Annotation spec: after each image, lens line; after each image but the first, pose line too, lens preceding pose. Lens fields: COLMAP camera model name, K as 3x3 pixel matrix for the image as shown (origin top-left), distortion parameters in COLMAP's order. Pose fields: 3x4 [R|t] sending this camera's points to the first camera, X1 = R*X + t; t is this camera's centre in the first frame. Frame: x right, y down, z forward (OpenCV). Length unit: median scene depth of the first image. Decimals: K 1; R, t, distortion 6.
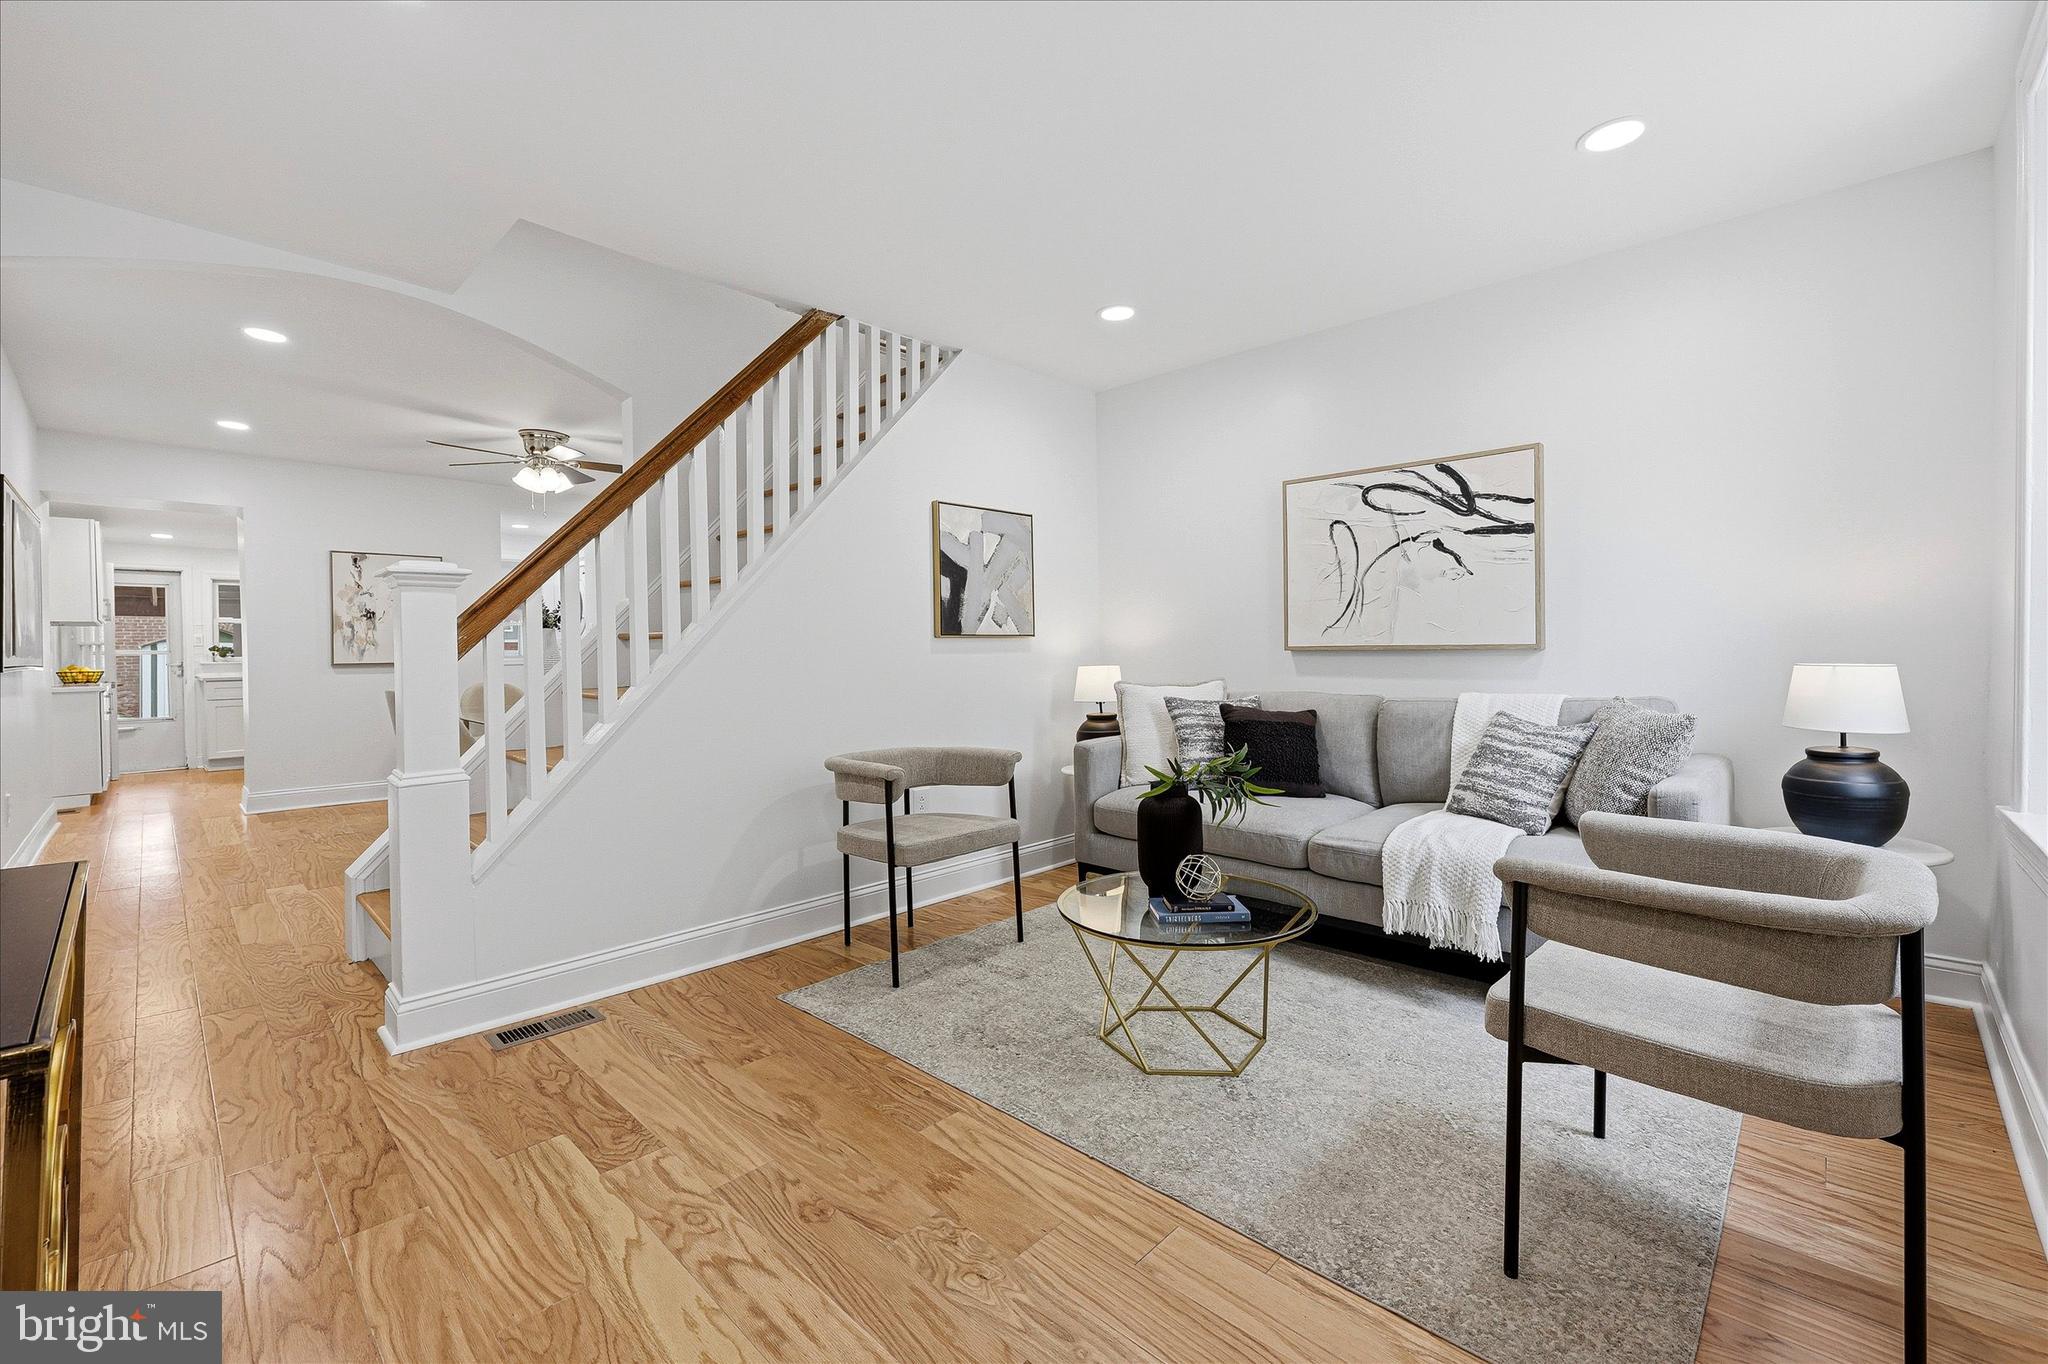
lens RADIAL K [[861.5, 0, 1031.3], [0, 861.5, 660.9], [0, 0, 1]] dist [0.000842, 0.000650]
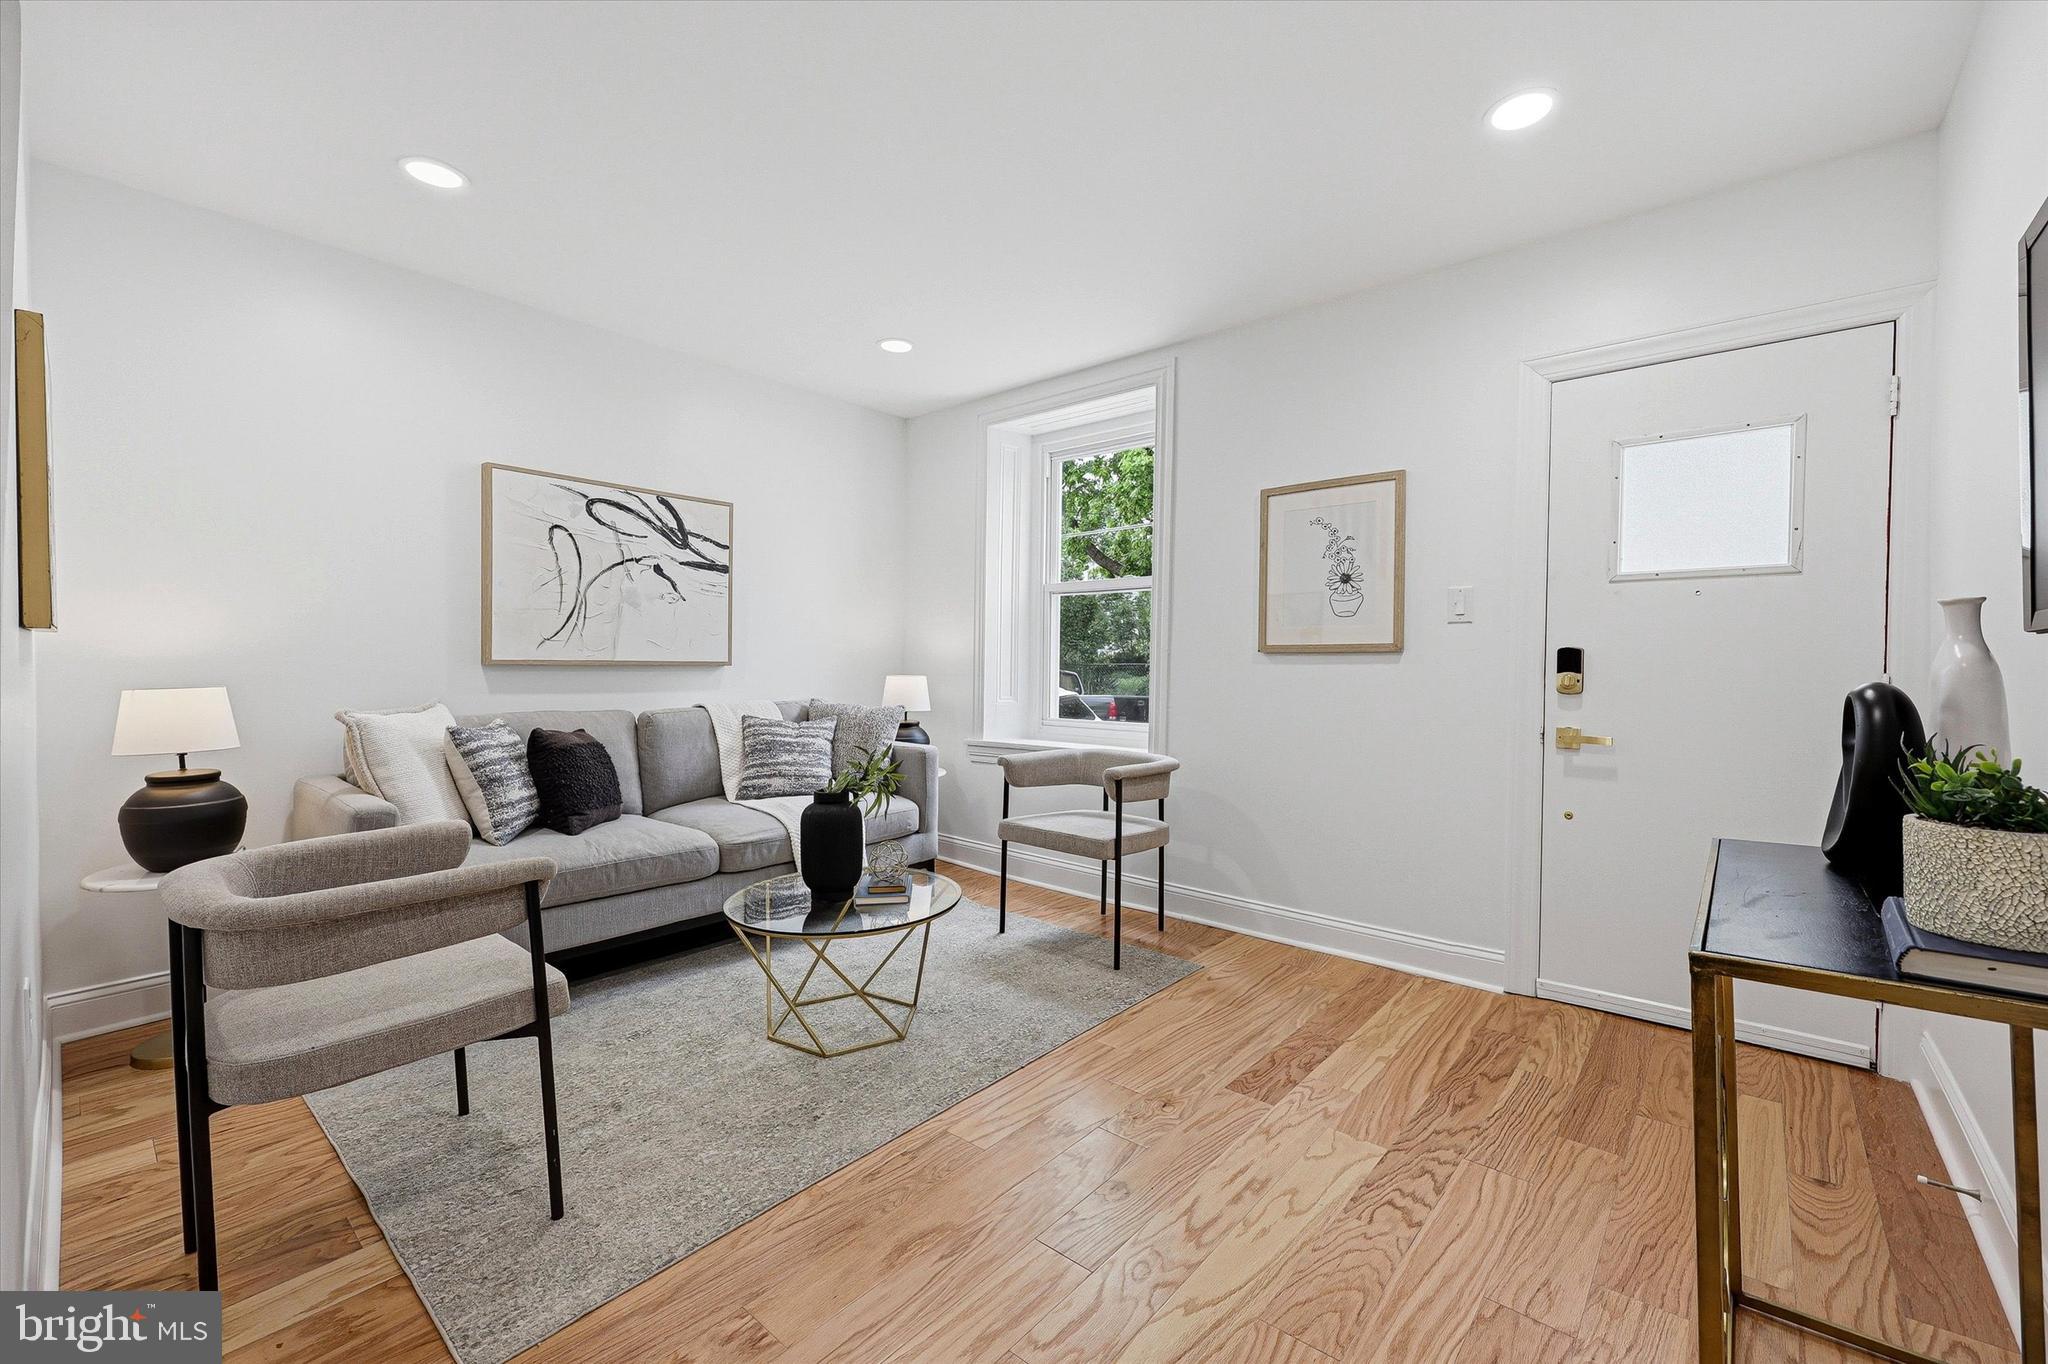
lens RADIAL K [[836.3, 0, 1070.1], [0, 836.3, 673.4], [0, 0, 1]] dist [0.019279, -0.000039]
pose [[-0.083727, -0.000735, 0.996488, -0.660819], [0.009720, 0.999952, 0.001554, 0.000695], [-0.996441, 0.009816, -0.083716, 0.587851]]
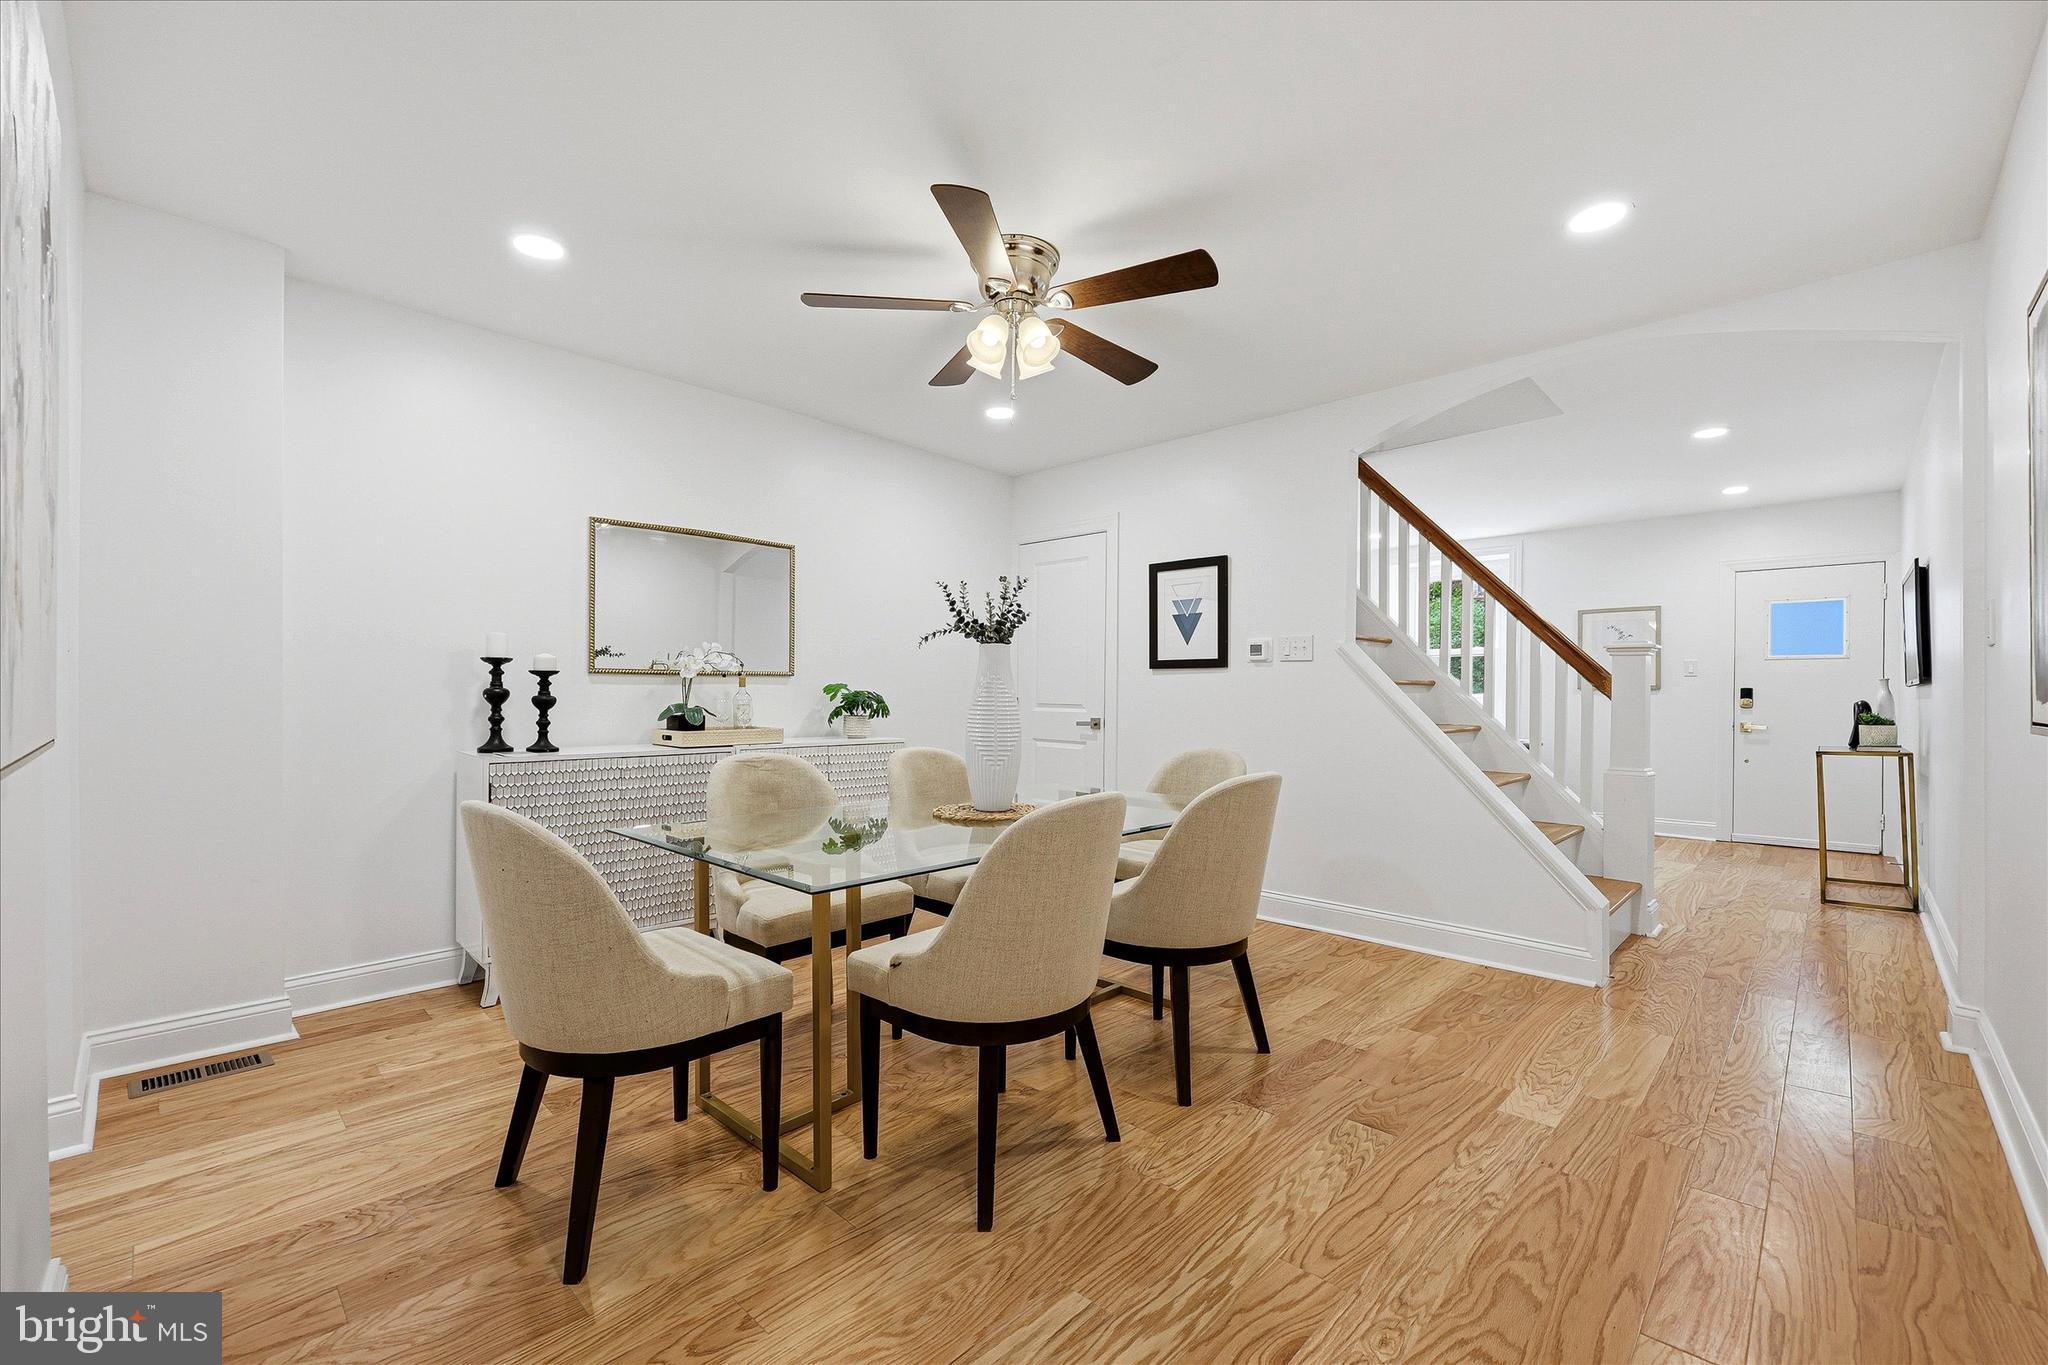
lens RADIAL K [[838.2, 0, 1036.2], [0, 838.2, 681.7], [0, 0, 1]] dist [-0.002531, -0.000341]
pose [[-0.008528, 0.022535, 0.999710, -0.683043], [0.004515, 0.999737, -0.022497, 0.000742], [-0.999953, 0.004321, -0.008628, 0.609436]]
